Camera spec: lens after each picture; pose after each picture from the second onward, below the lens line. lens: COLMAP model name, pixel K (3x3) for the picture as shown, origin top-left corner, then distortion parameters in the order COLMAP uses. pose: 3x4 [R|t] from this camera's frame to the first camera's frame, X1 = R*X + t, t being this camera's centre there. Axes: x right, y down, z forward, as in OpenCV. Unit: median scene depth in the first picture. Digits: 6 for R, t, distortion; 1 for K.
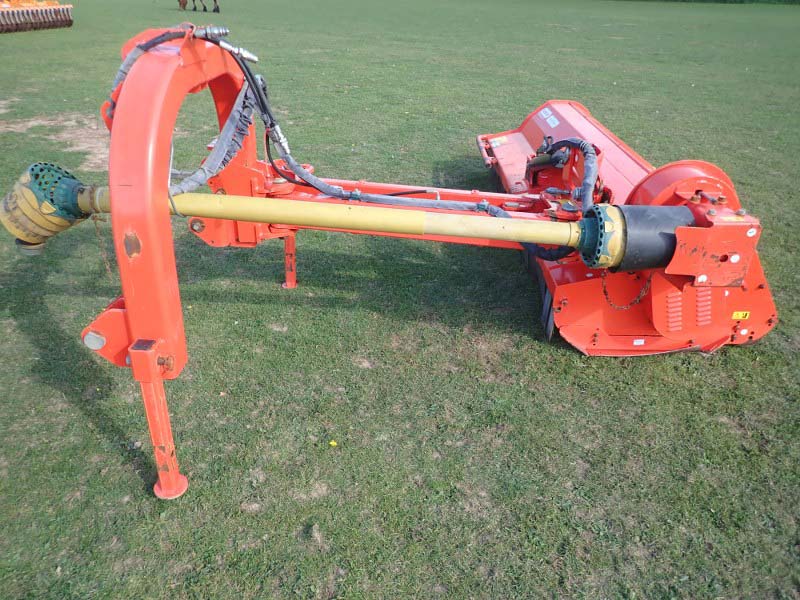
lens RADIAL K [[589.7, 0, 398.1], [0, 589.7, 300.0], [0, 0, 1]] dist [0.001799, -0.000429]
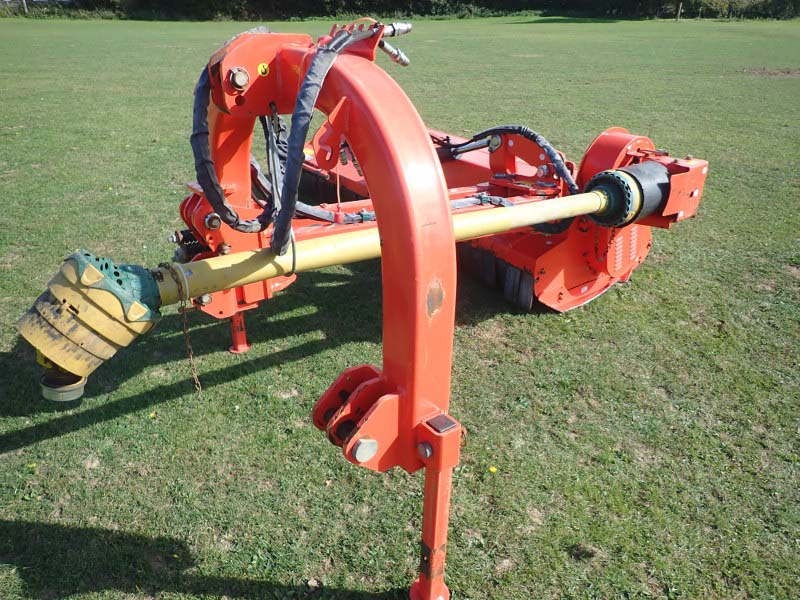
lens RADIAL K [[589.7, 0, 399.1], [0, 589.7, 300.4], [0, 0, 1]] dist [0.001799, -0.000429]
pose [[0.794605, -0.282392, 0.537455, -0.585847], [0.297704, 0.952742, 0.060451, -0.099001], [-0.529126, 0.111968, 0.841123, 0.242723]]
